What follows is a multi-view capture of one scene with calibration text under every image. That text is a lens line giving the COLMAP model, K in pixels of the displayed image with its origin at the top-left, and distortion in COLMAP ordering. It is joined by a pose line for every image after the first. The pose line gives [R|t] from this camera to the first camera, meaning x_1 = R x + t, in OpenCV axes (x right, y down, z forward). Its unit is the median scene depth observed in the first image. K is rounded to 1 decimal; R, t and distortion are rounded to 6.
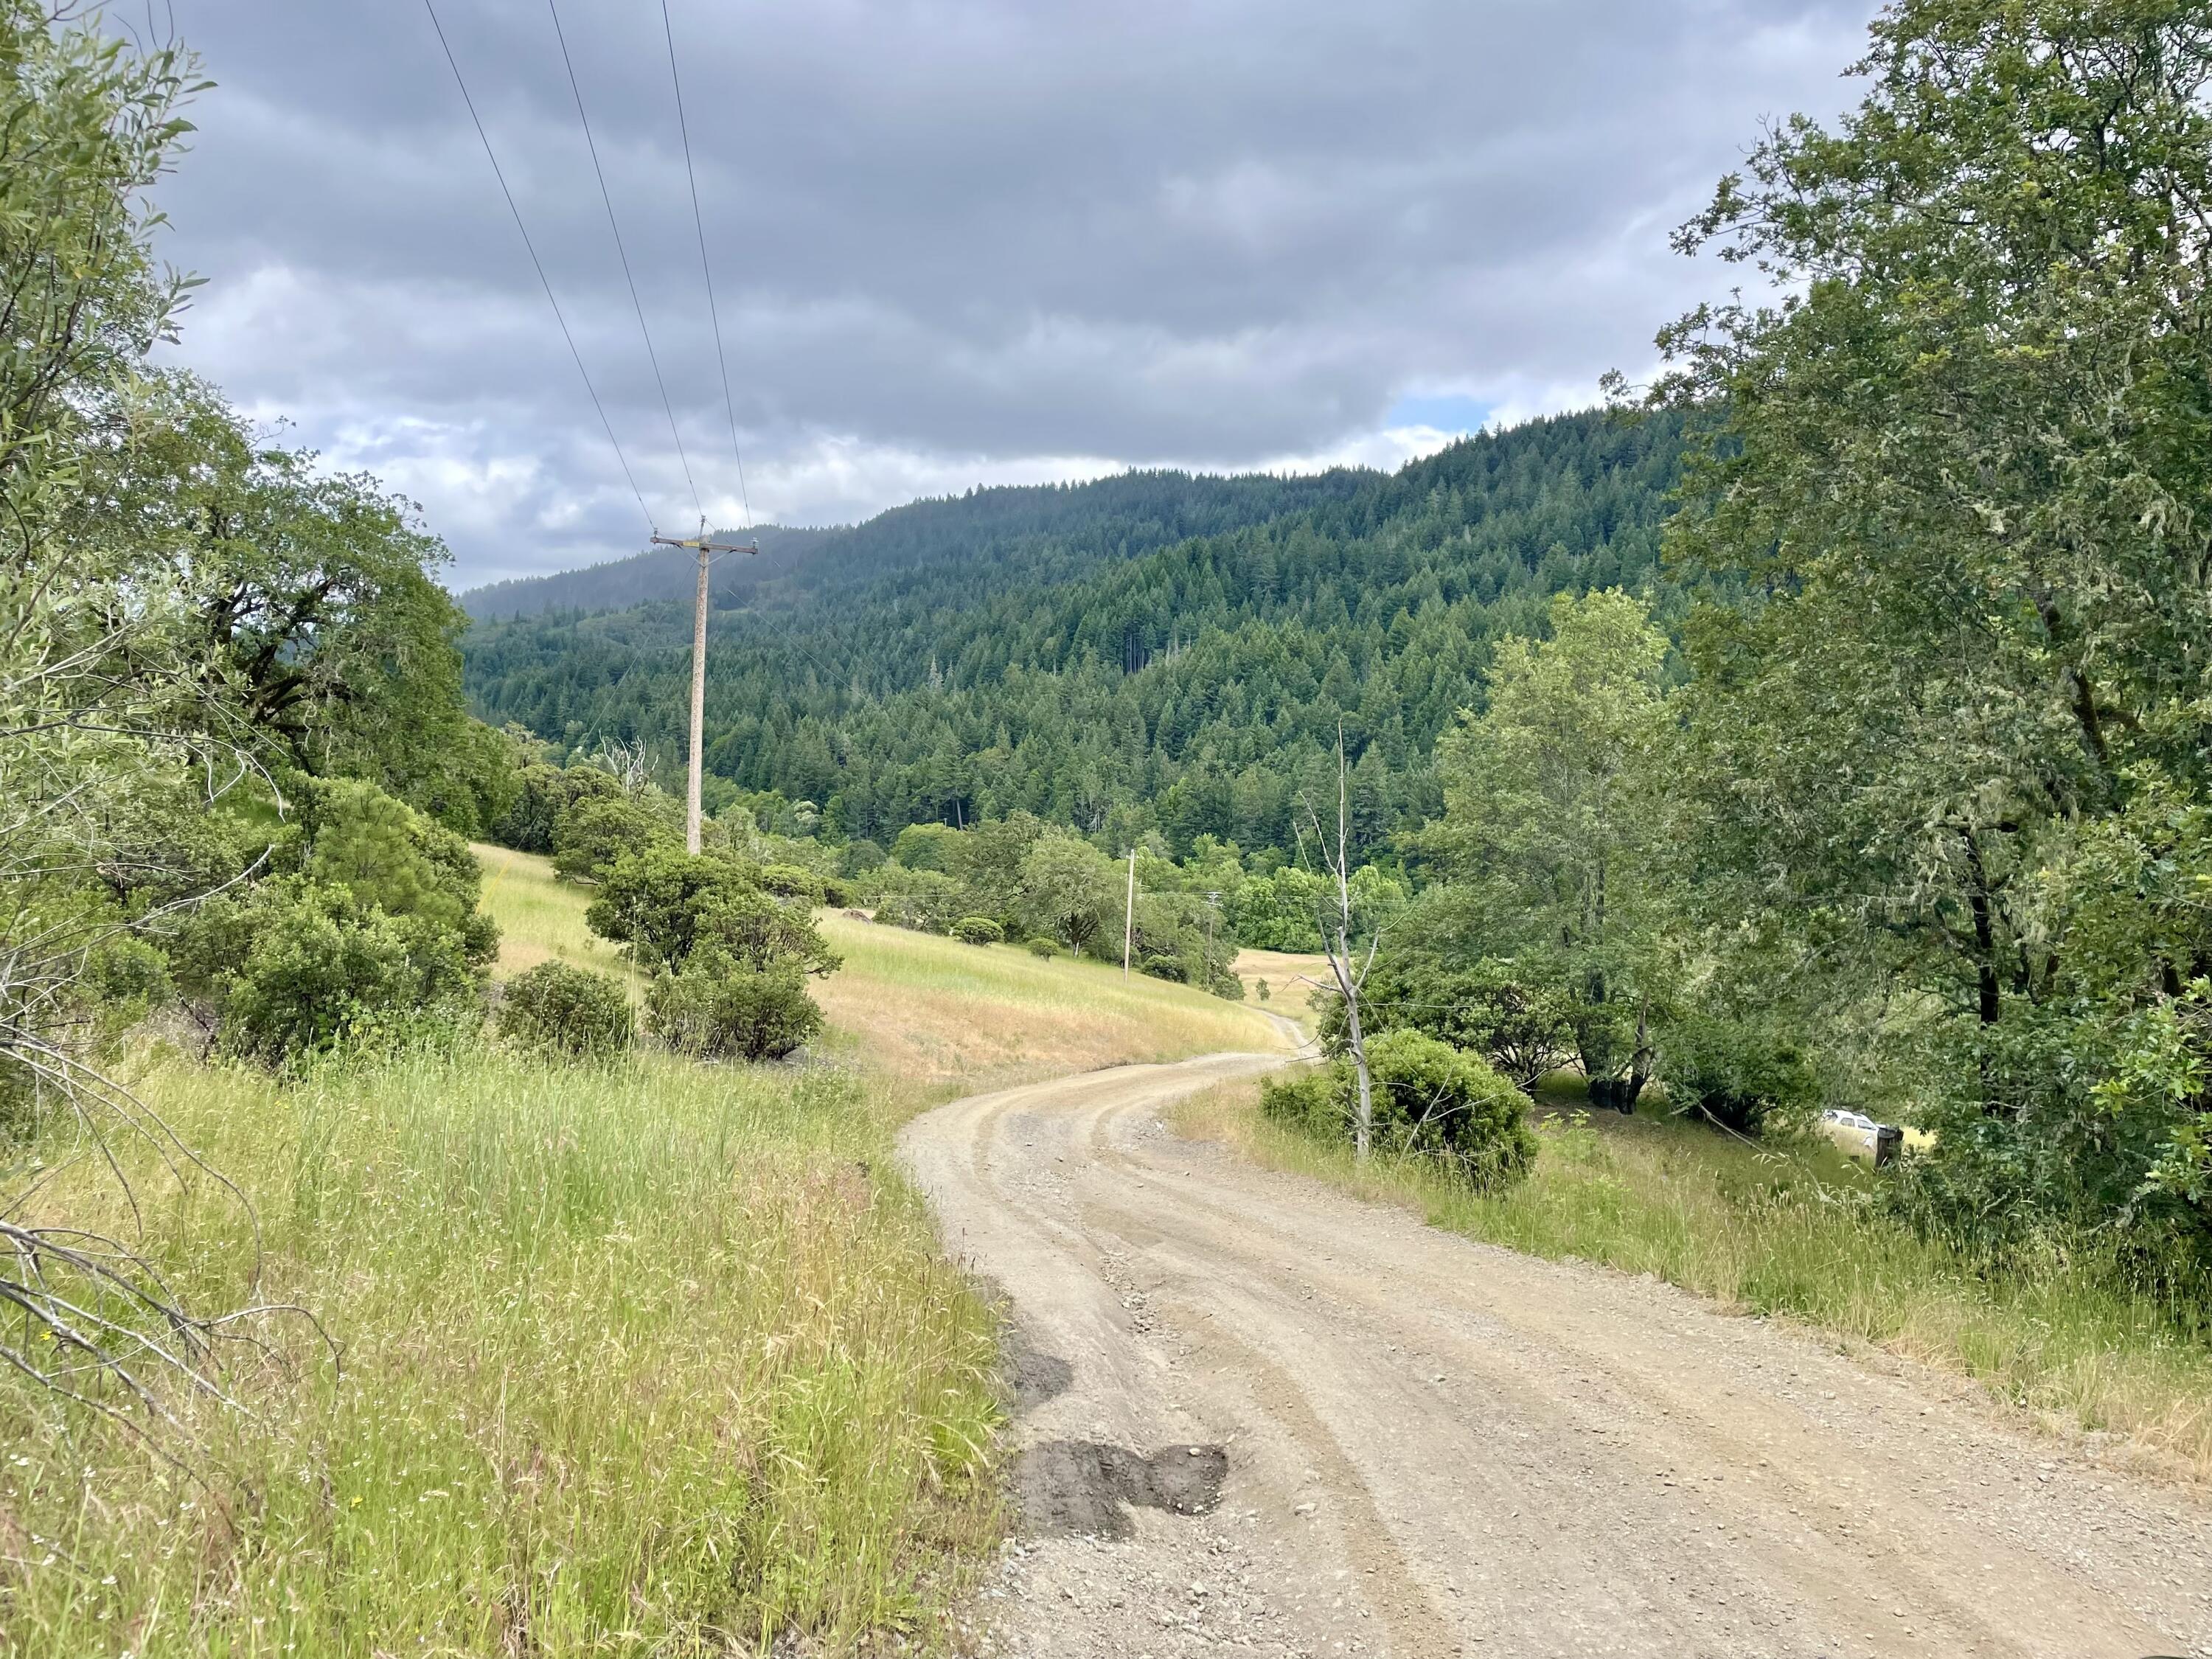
lens RADIAL K [[1653.6, 0, 1111.9], [0, 1653.6, 823.8], [0, 0, 1]] dist [0.095094, -0.100729]
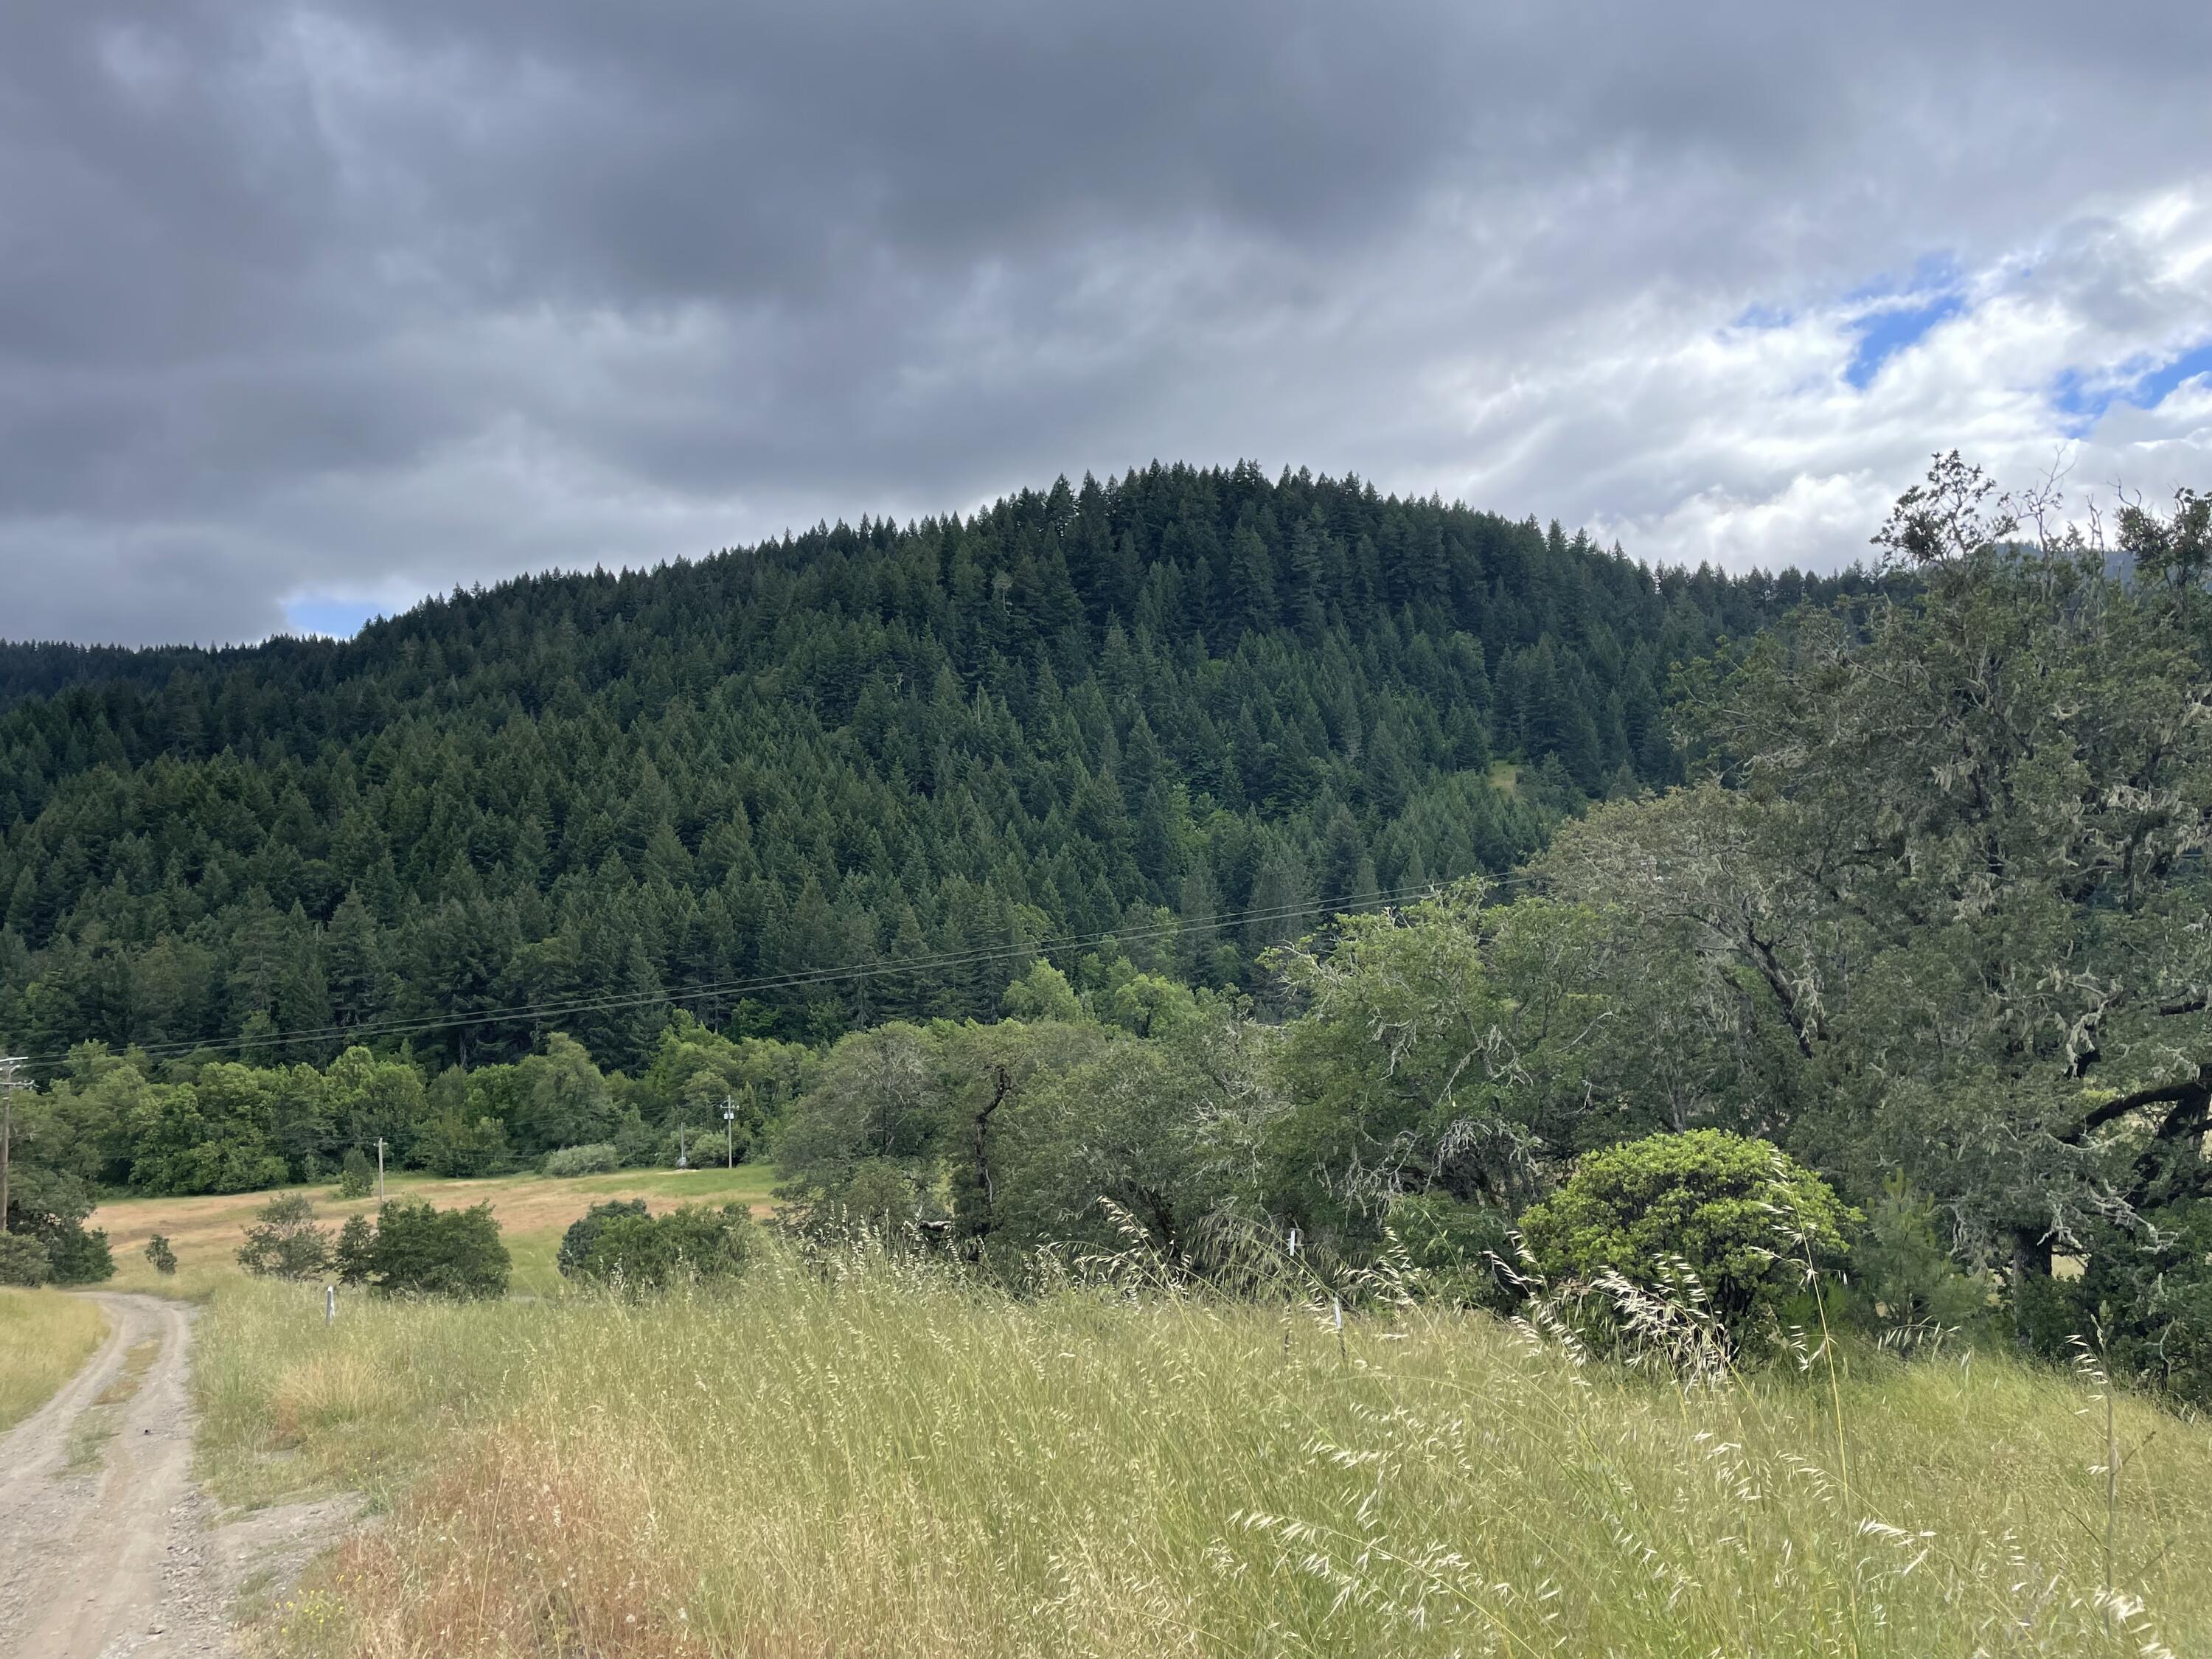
lens RADIAL K [[1653.6, 0, 1111.9], [0, 1653.6, 823.8], [0, 0, 1]] dist [0.095094, -0.100729]
pose [[0.832714, -0.040098, 0.552250, 0.024550], [0.105317, 0.990637, -0.086876, 0.019332], [-0.543595, 0.130504, 0.829140, 0.171597]]
